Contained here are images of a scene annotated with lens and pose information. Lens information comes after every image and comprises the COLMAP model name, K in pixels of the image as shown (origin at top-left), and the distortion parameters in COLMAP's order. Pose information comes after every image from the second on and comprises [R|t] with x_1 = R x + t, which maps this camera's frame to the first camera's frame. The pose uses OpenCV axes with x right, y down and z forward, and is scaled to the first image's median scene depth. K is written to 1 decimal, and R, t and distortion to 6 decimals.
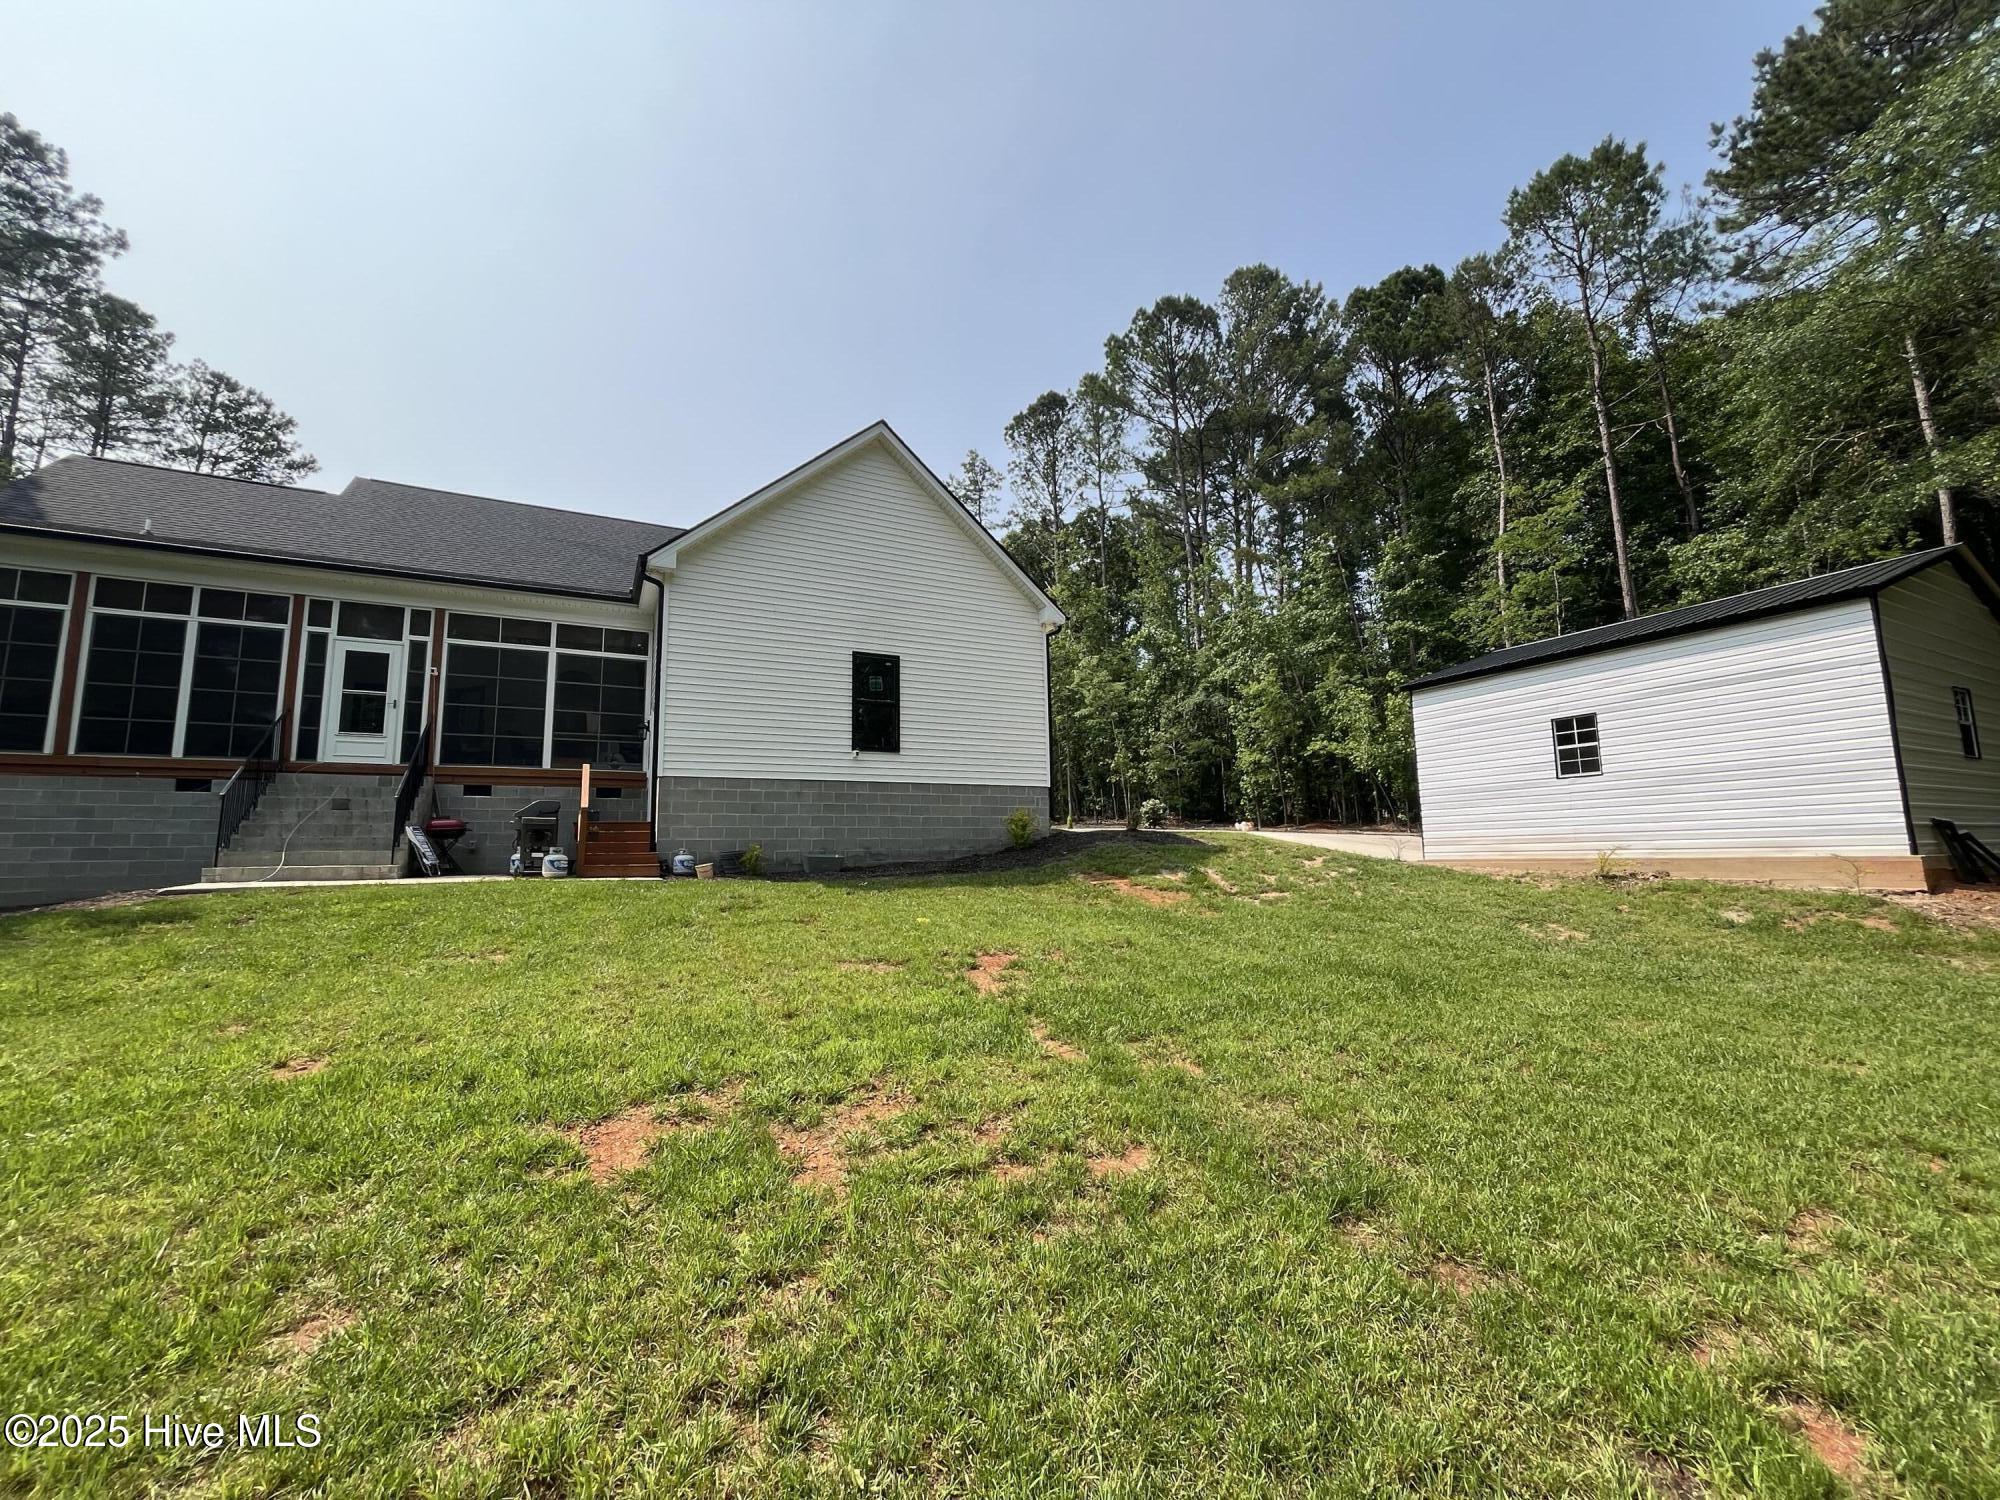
lens RADIAL K [[805.6, 0, 1000.2], [0, 805.6, 757.4], [0, 0, 1]] dist [-0.000997, 0.000228]
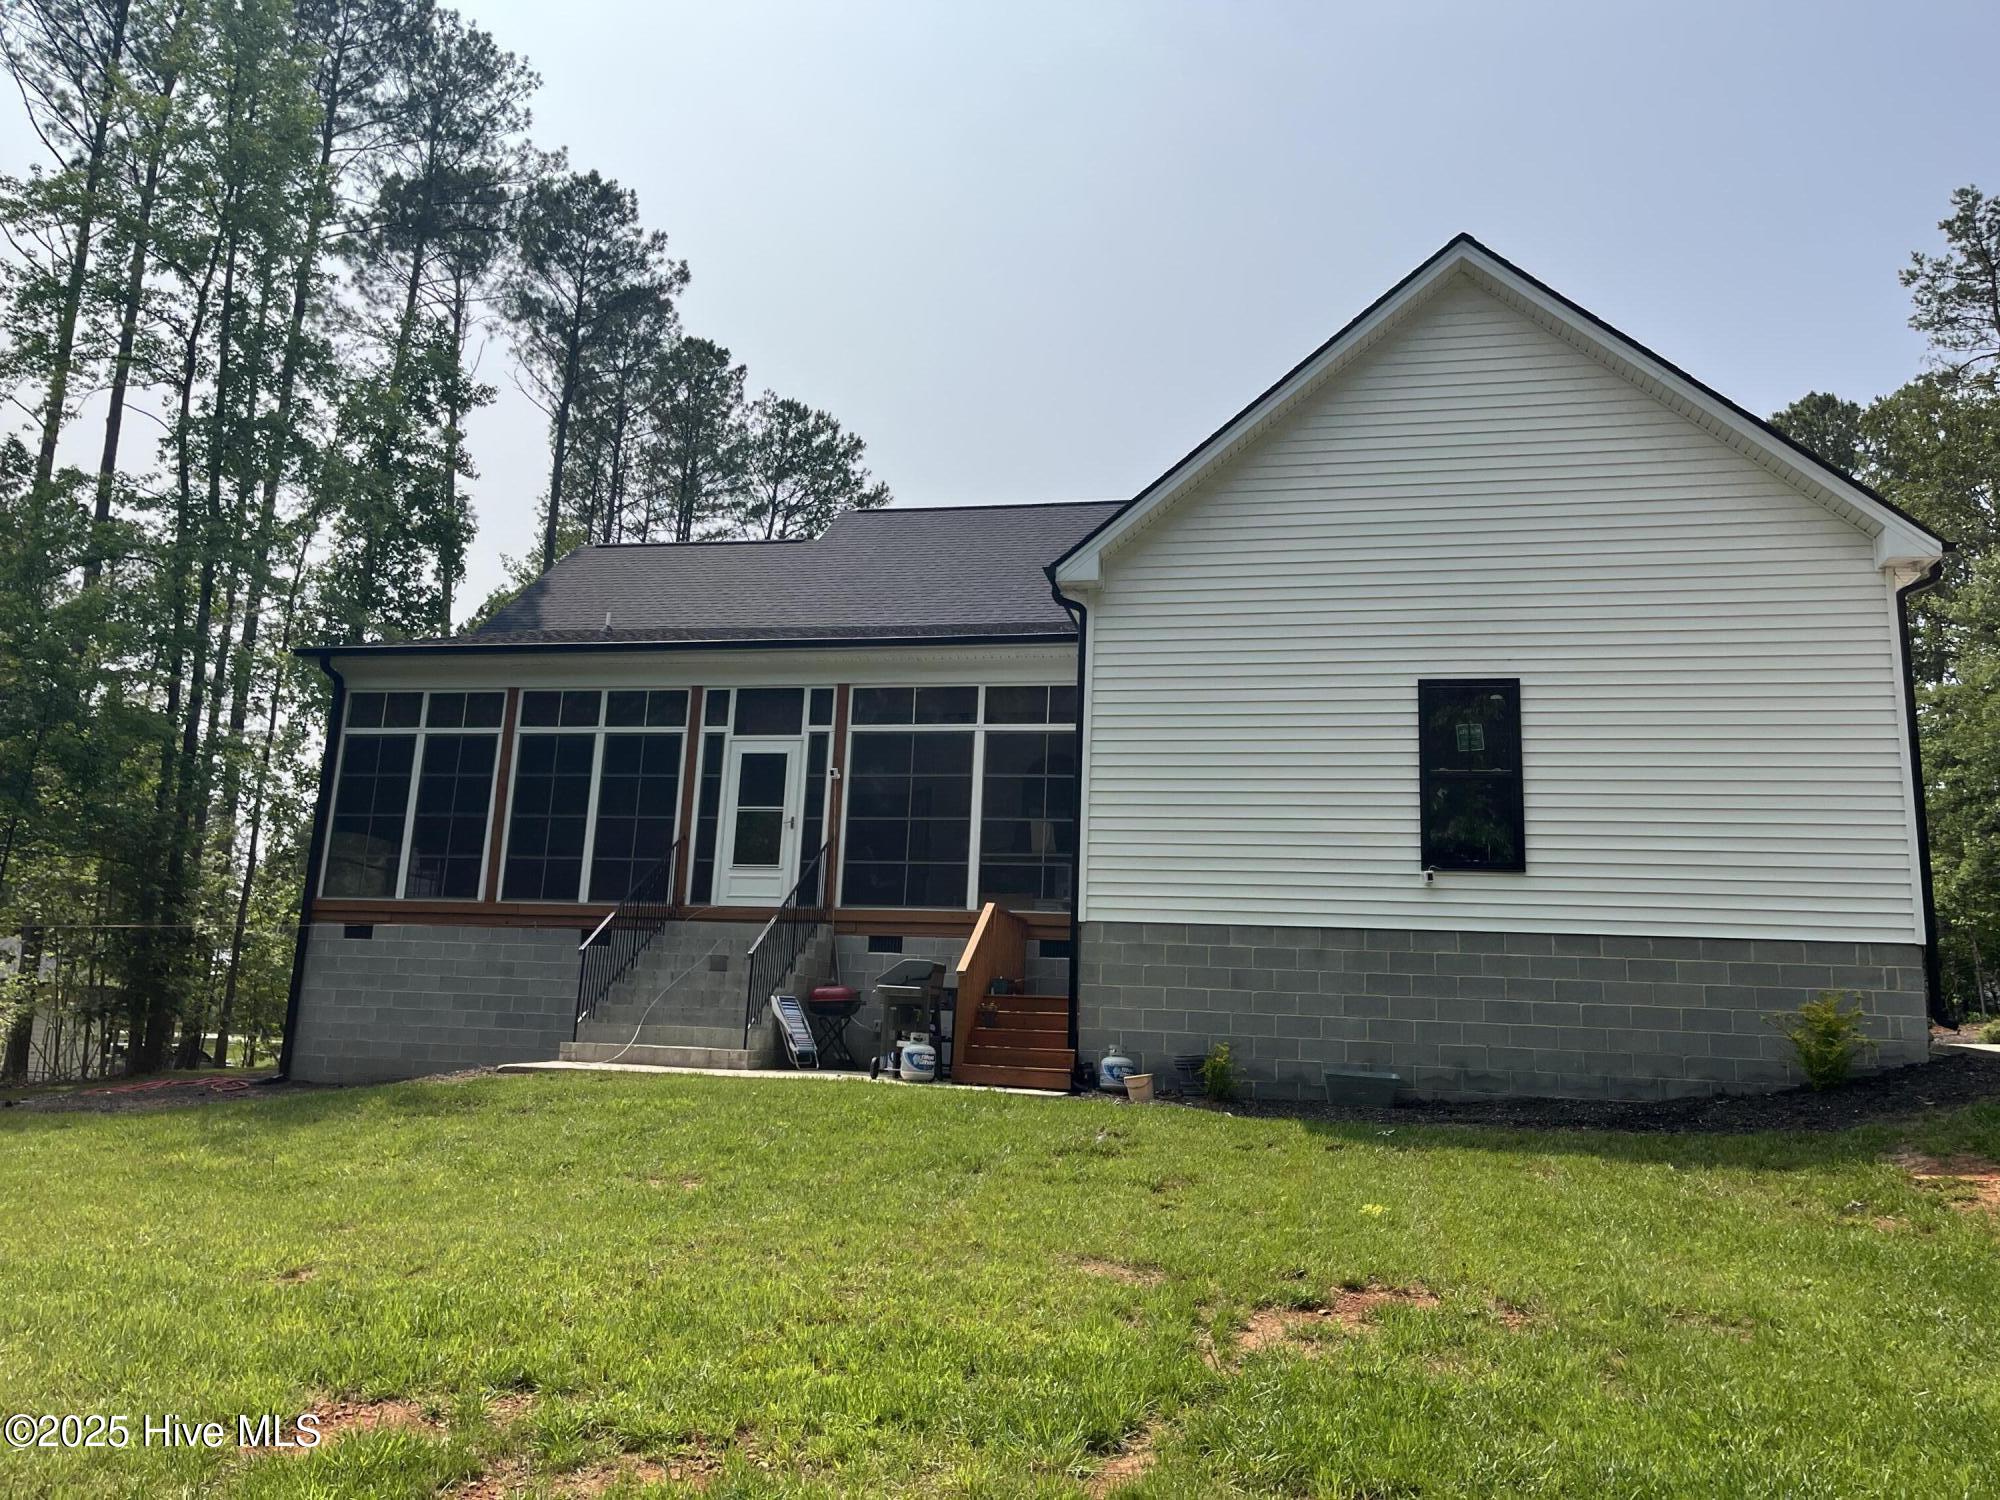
lens RADIAL K [[1522.7, 0, 1000.8], [0, 1522.7, 739.1], [0, 0, 1]] dist [0.089956, -0.142453]
pose [[0.767208, -0.081769, -0.636164, 0.252788], [0.020797, 0.994490, -0.102745, 0.003133], [0.641061, 0.065597, 0.764682, 0.071273]]
